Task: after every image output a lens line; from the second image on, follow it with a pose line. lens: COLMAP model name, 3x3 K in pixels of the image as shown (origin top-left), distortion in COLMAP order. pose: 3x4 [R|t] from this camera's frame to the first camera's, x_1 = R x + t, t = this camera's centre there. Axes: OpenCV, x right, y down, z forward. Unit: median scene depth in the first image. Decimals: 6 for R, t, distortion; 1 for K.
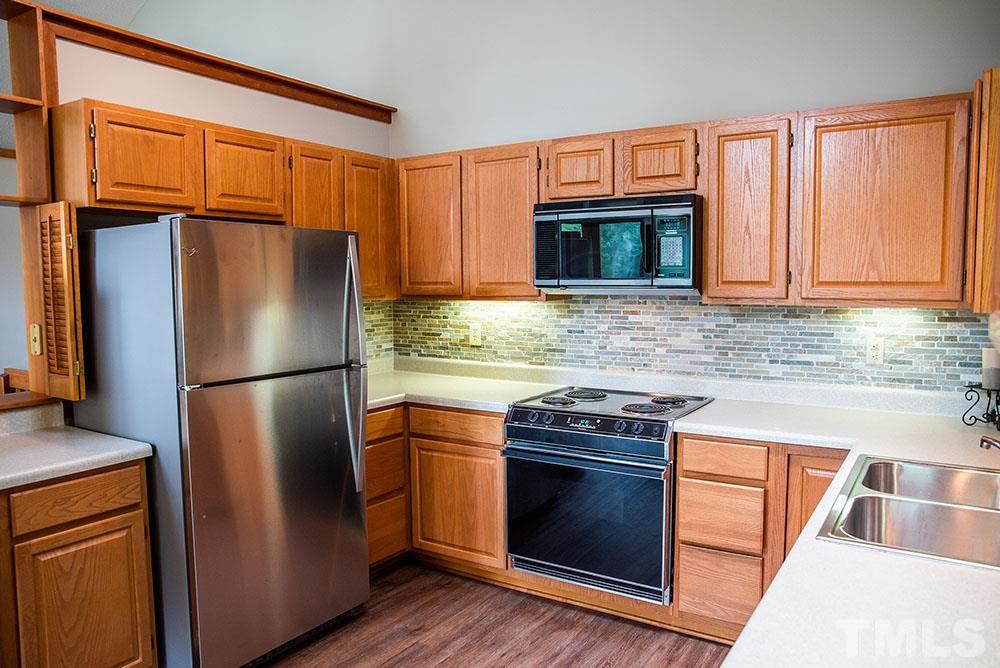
lens RADIAL K [[723.7, 0, 503.3], [0, 723.7, 340.5], [0, 0, 1]] dist [-0.113549, 0.106559]
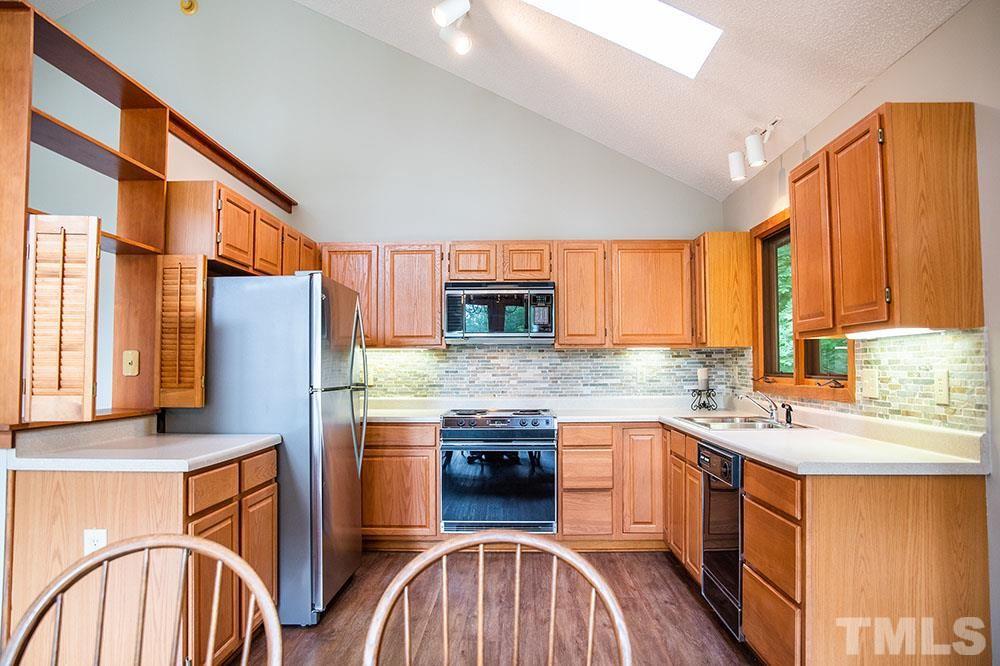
lens RADIAL K [[723.7, 0, 503.3], [0, 723.7, 339.5], [0, 0, 1]] dist [-0.113549, 0.106559]
pose [[0.848662, 0.024596, 0.528364, -0.679397], [0.043625, 0.992260, -0.116262, 0.113066], [-0.527134, 0.121718, 0.841020, -0.325567]]
